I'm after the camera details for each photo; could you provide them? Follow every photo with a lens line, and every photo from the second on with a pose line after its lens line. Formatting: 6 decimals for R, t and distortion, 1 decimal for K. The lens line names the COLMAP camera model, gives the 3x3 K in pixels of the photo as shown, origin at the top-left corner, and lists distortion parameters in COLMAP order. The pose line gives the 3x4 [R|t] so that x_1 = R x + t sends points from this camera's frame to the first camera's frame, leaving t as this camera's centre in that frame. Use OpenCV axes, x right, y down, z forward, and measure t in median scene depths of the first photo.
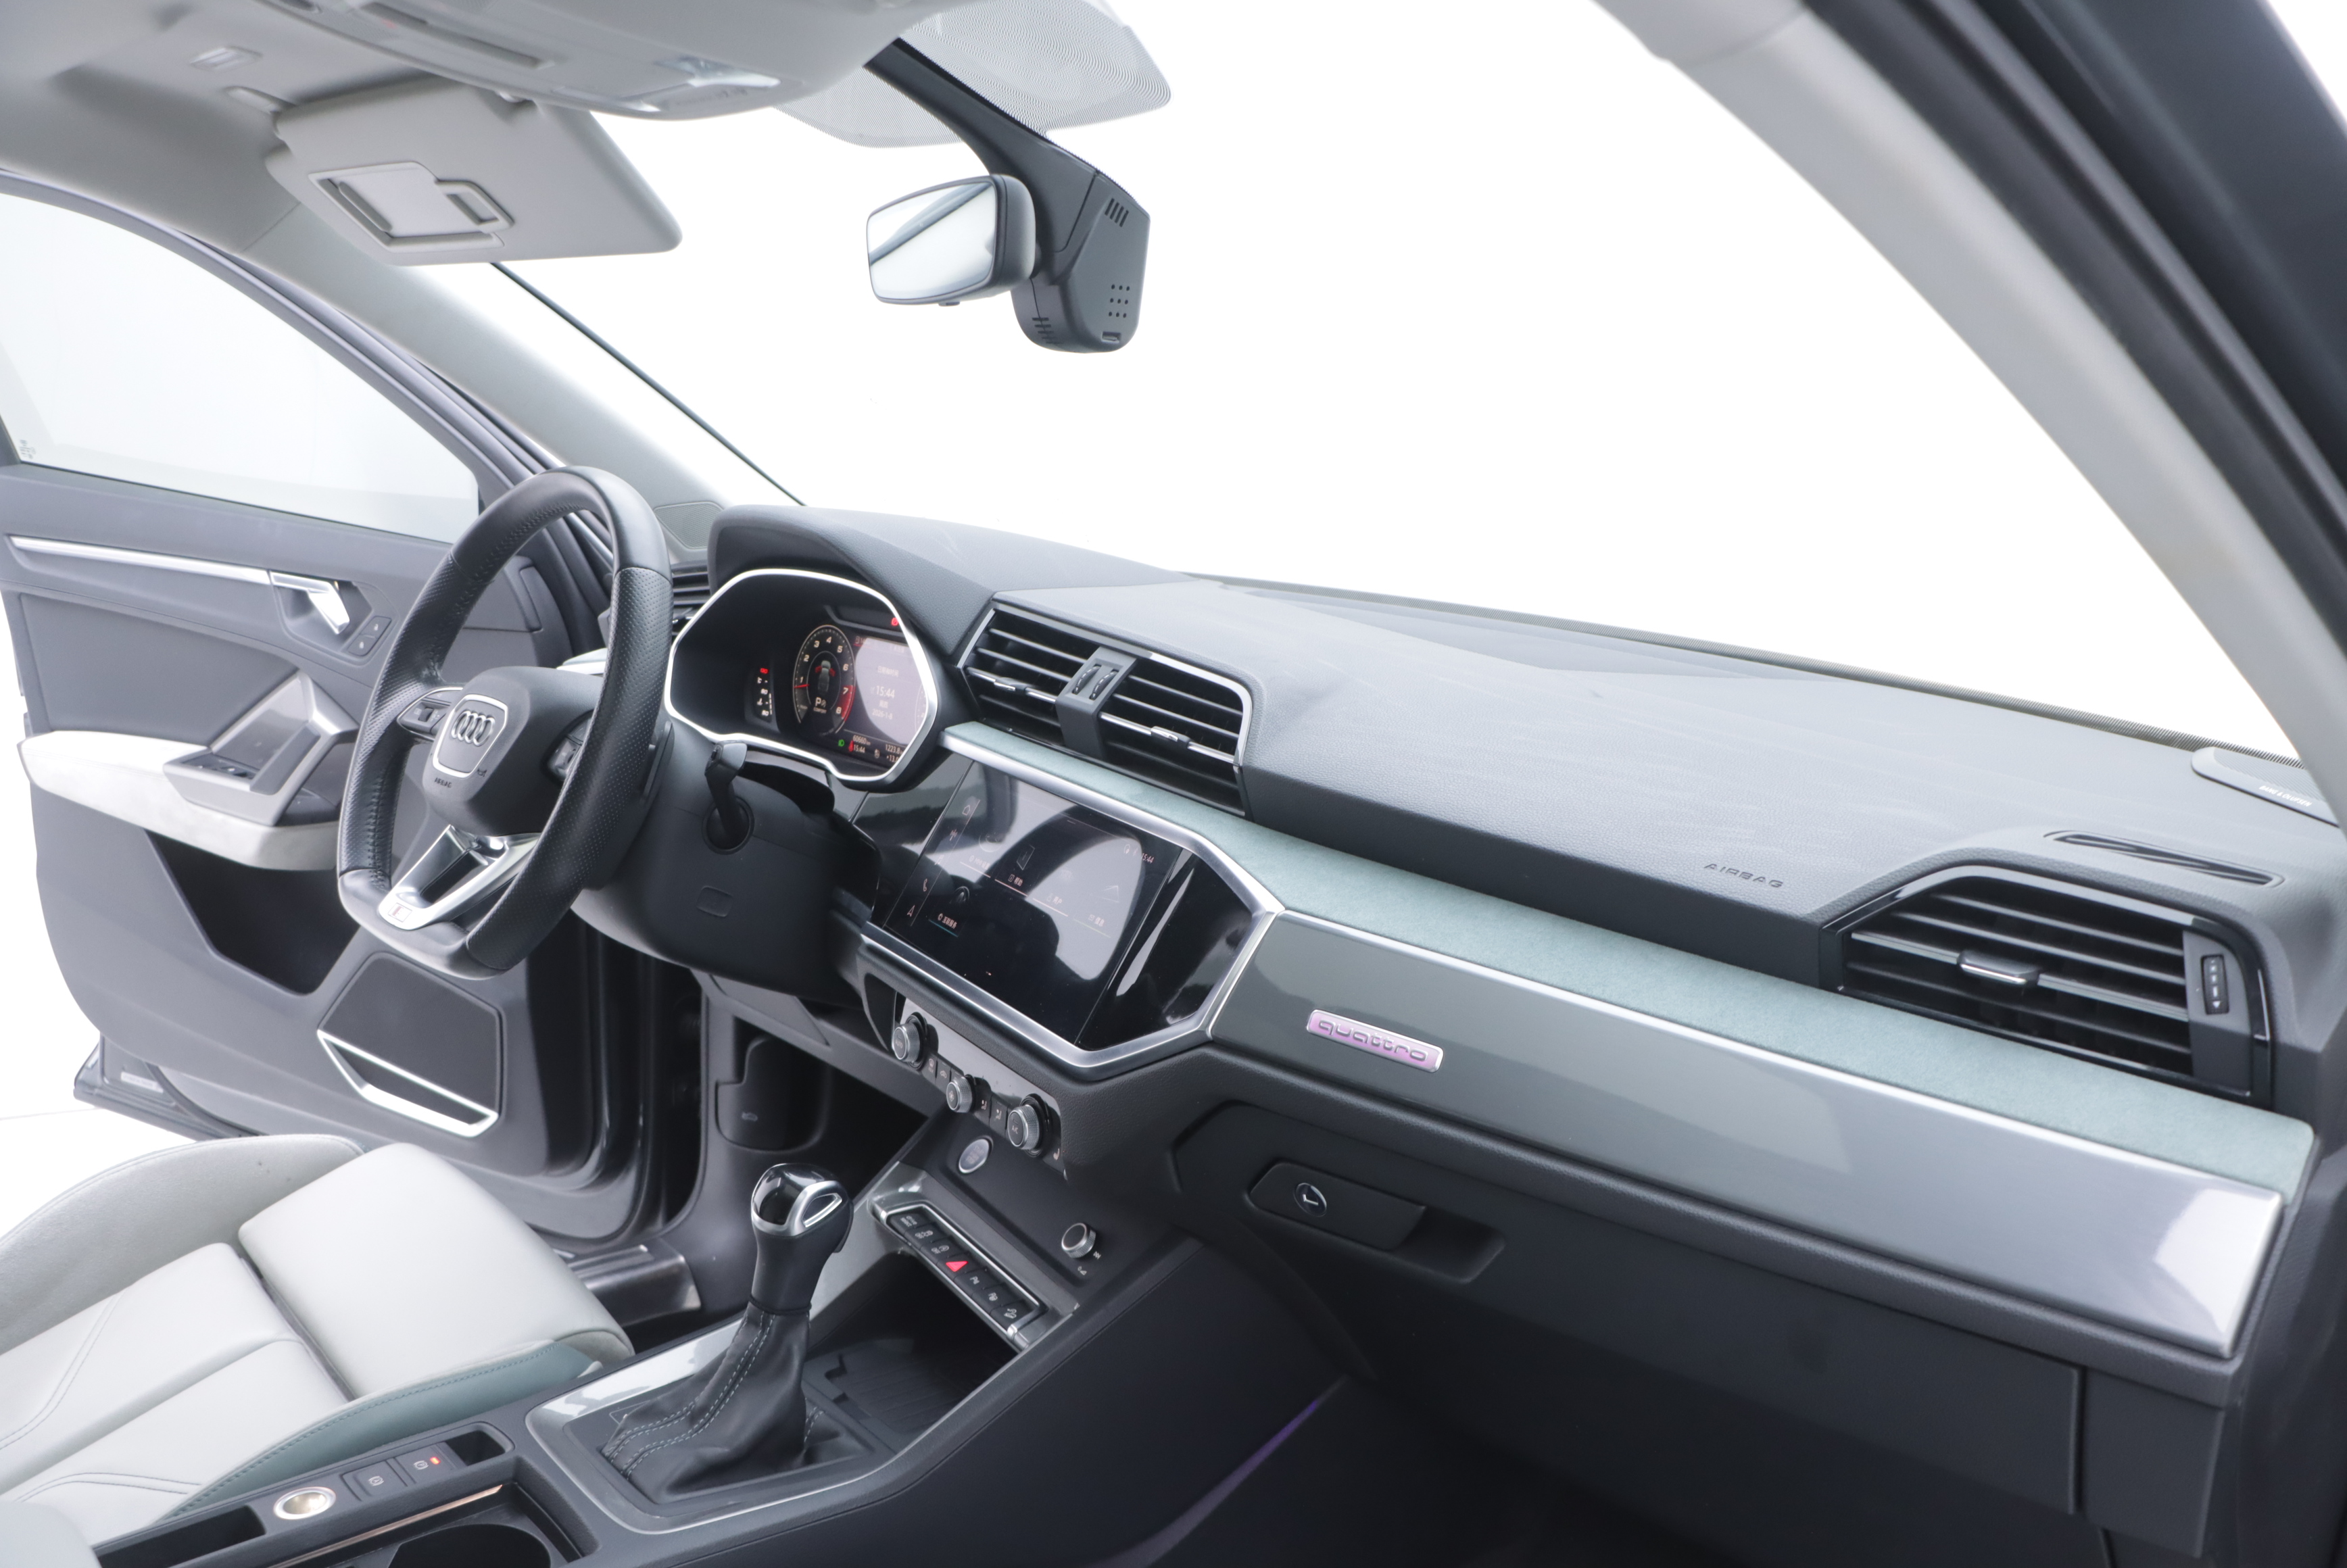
lens RADIAL K [[1840.4, 0, 1166.6], [0, 1840.4, 803.0], [0, 0, 1]] dist [-0.175754, 0.113147]
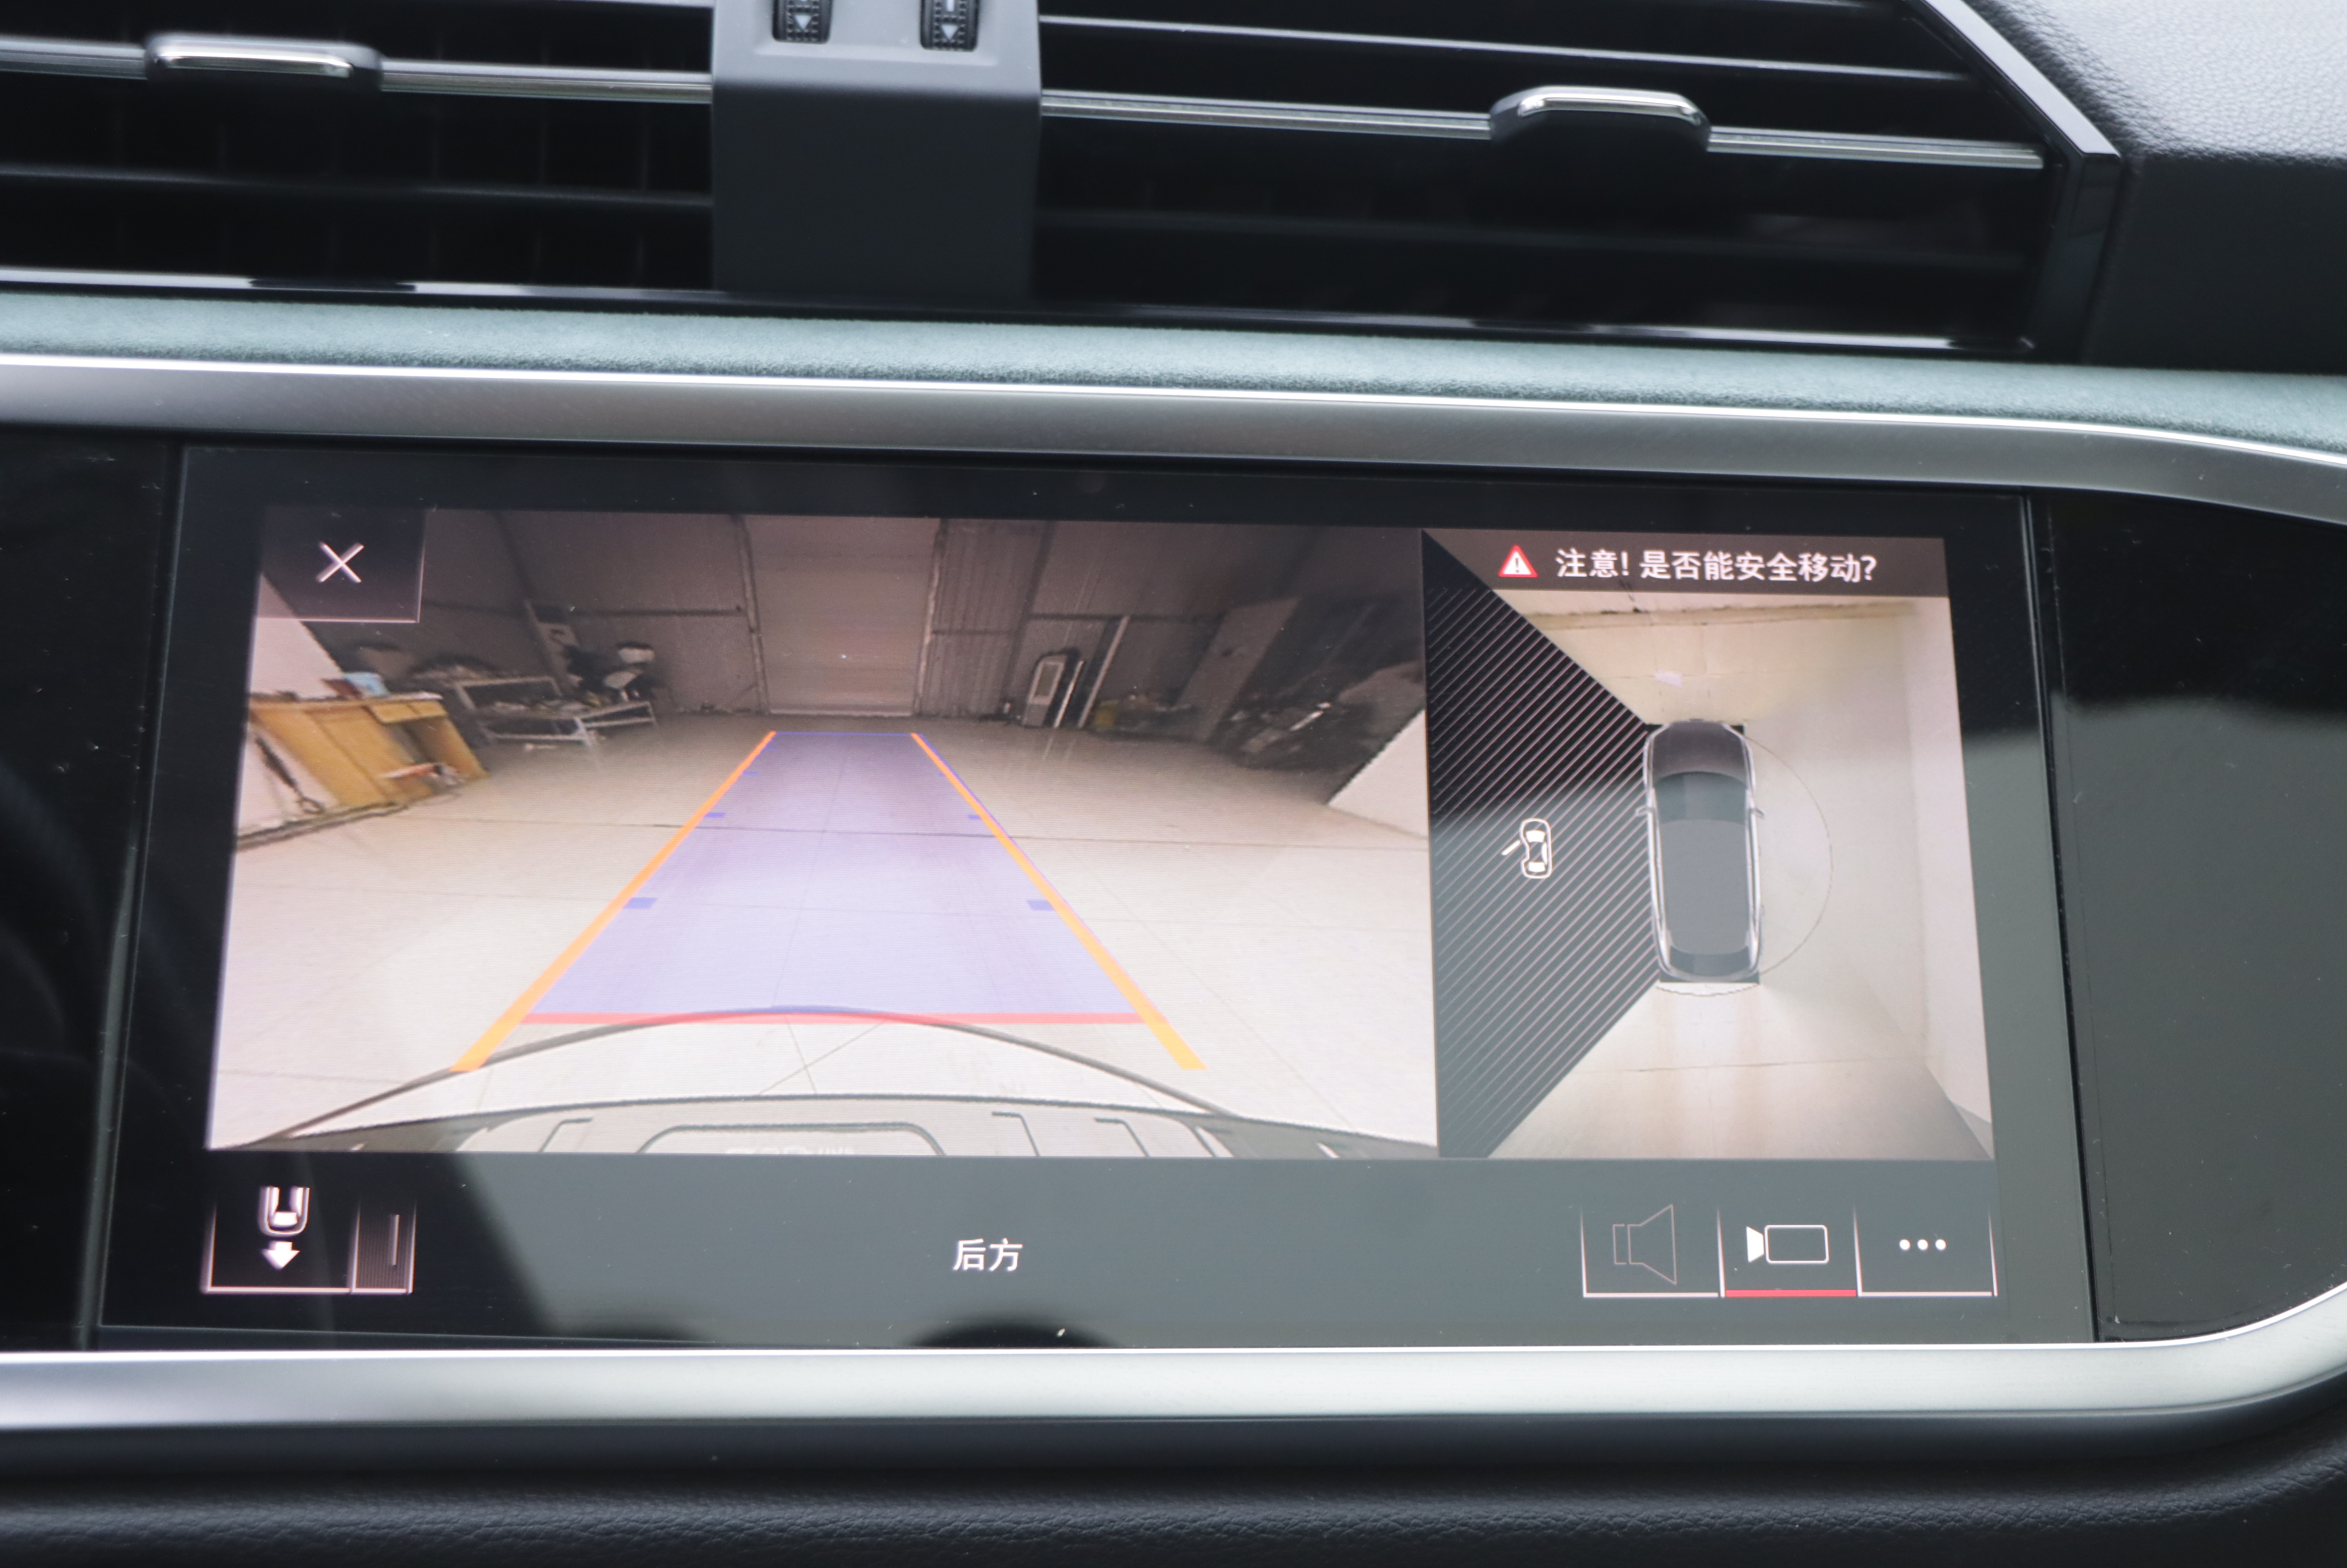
lens RADIAL K [[2810.5, 0, 1166.4], [0, 2810.5, 782.2], [0, 0, 1]] dist [-0.019865, 0.000000]
pose [[0.470292, -0.266316, 0.841369, -0.351002], [0.160894, 0.963276, 0.214970, -0.038331], [-0.867720, 0.034273, 0.495870, 0.770048]]
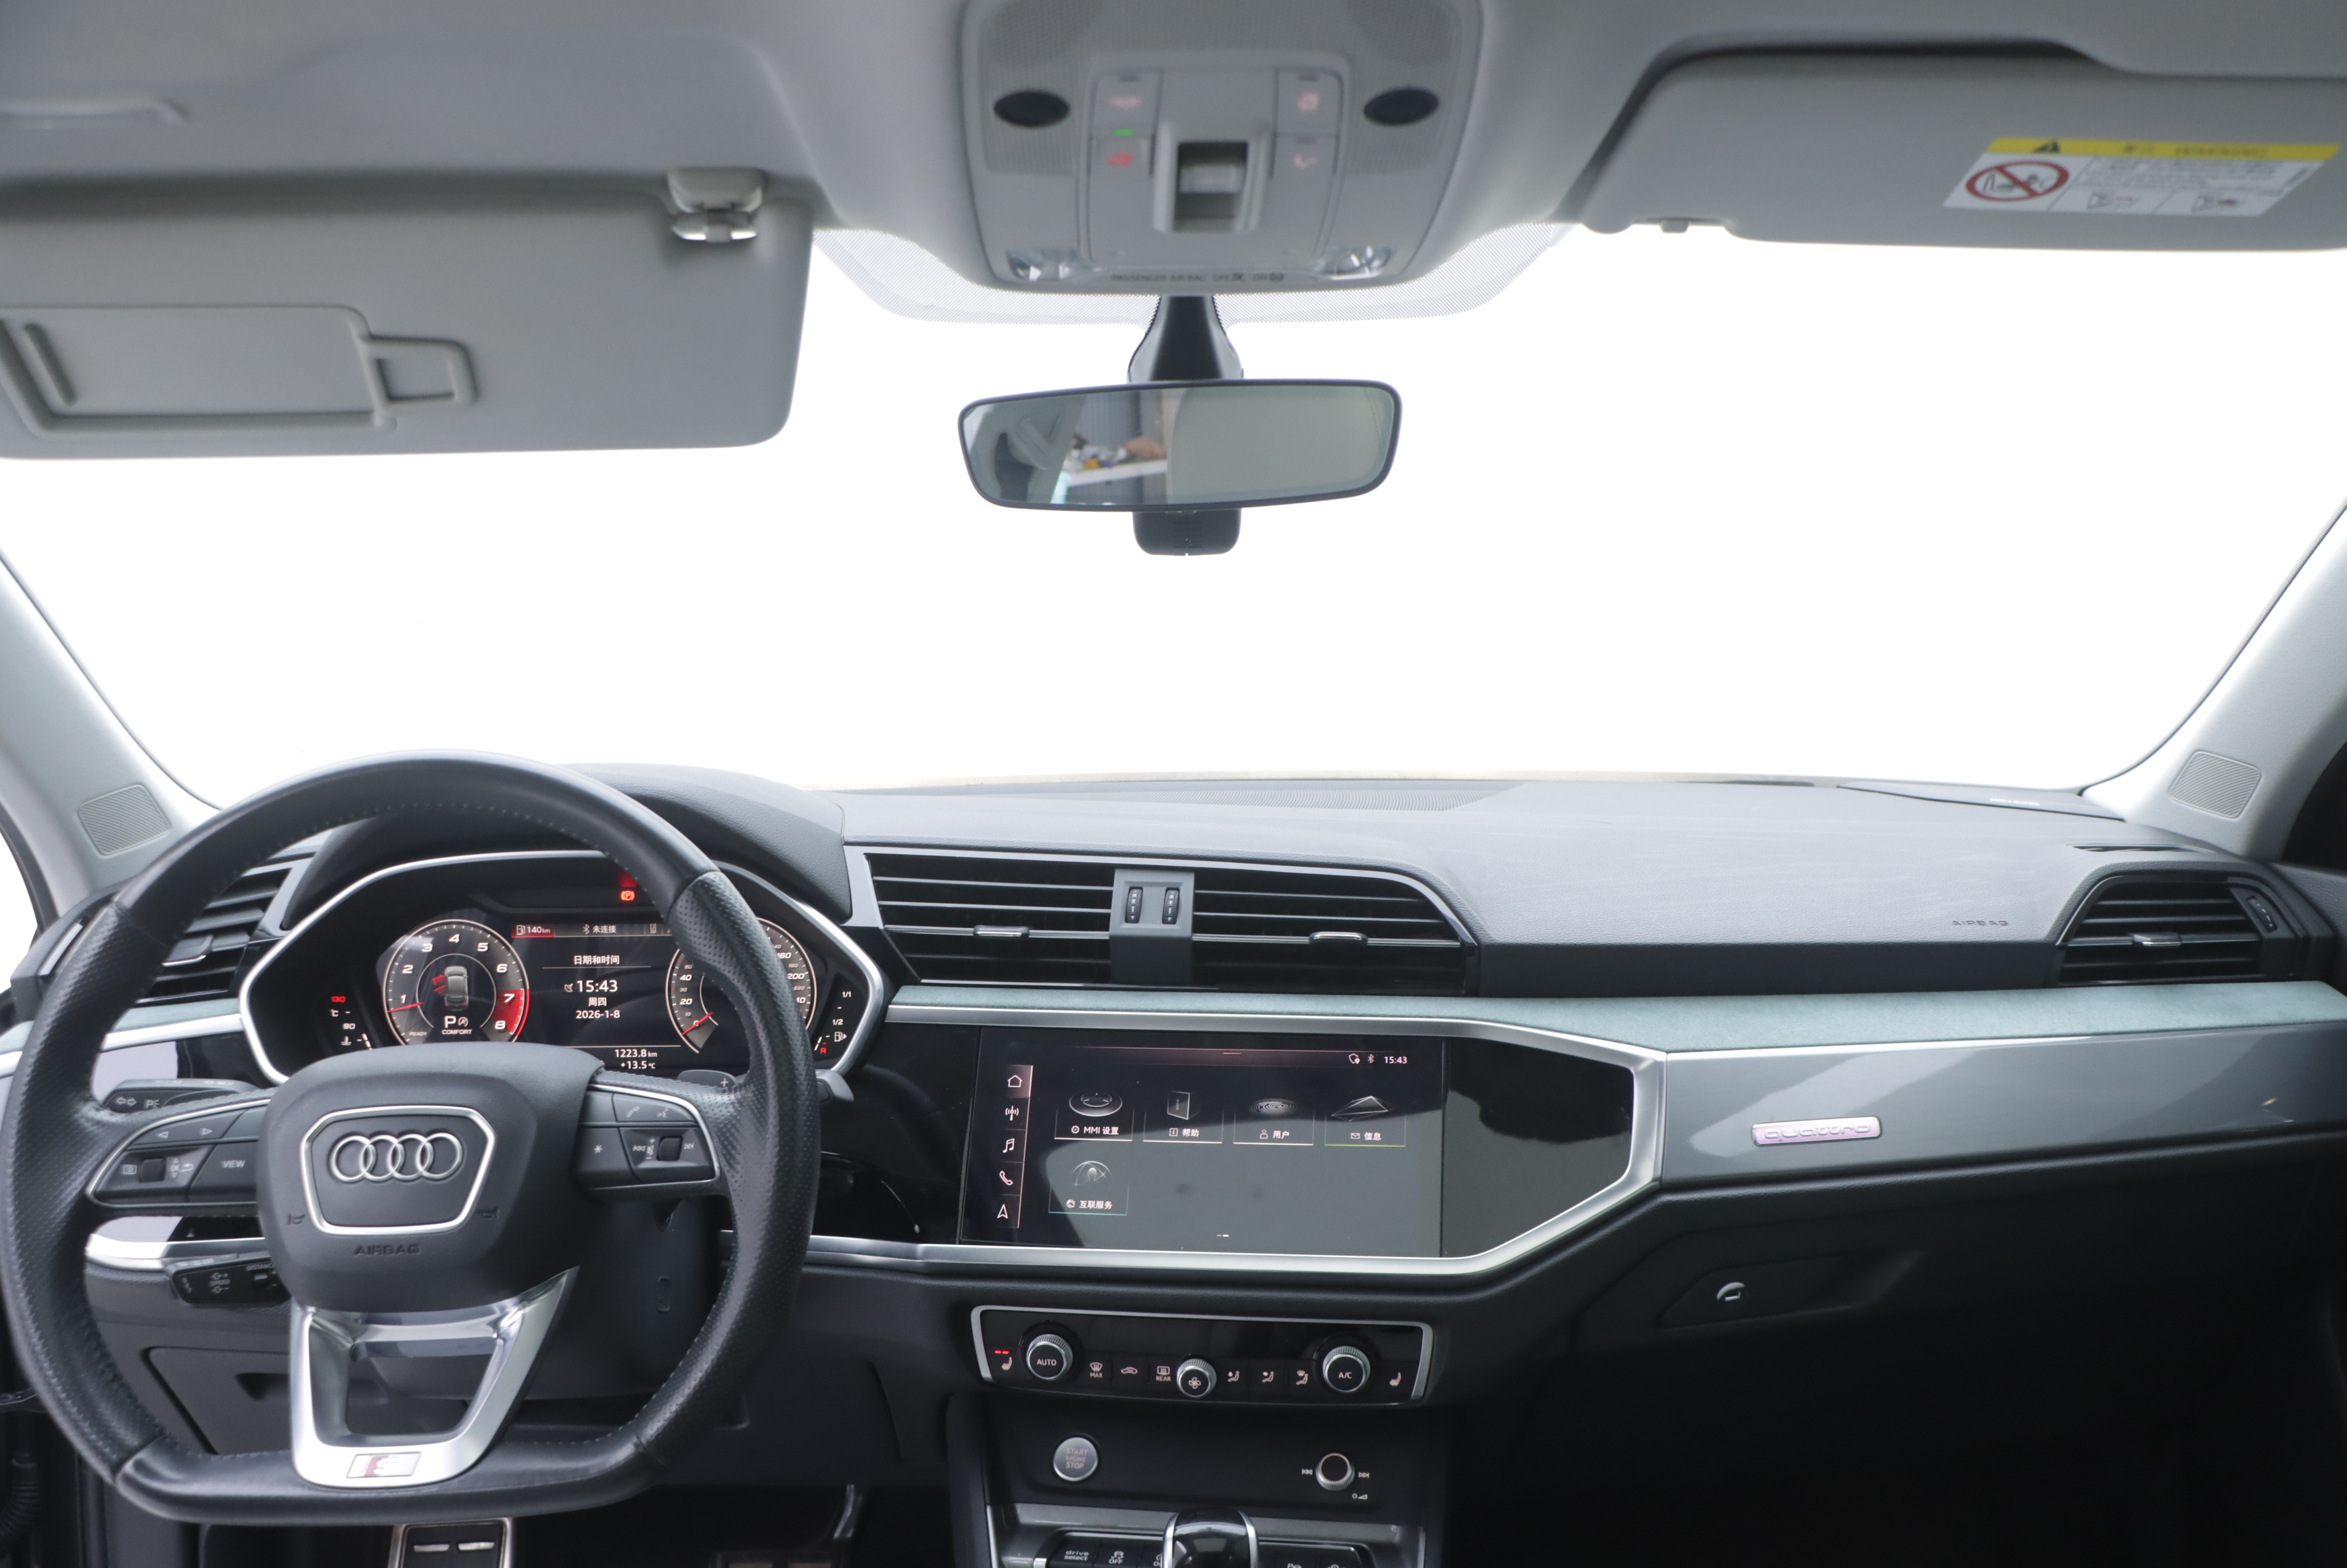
lens RADIAL K [[1840.4, 0, 1188.3], [0, 1840.4, 817.2], [0, 0, 1]] dist [-0.175754, 0.113147]
pose [[0.638745, -0.168492, 0.750743, -0.704812], [0.199611, 0.978609, 0.049800, -0.149608], [-0.743075, 0.118047, 0.658714, 0.358752]]
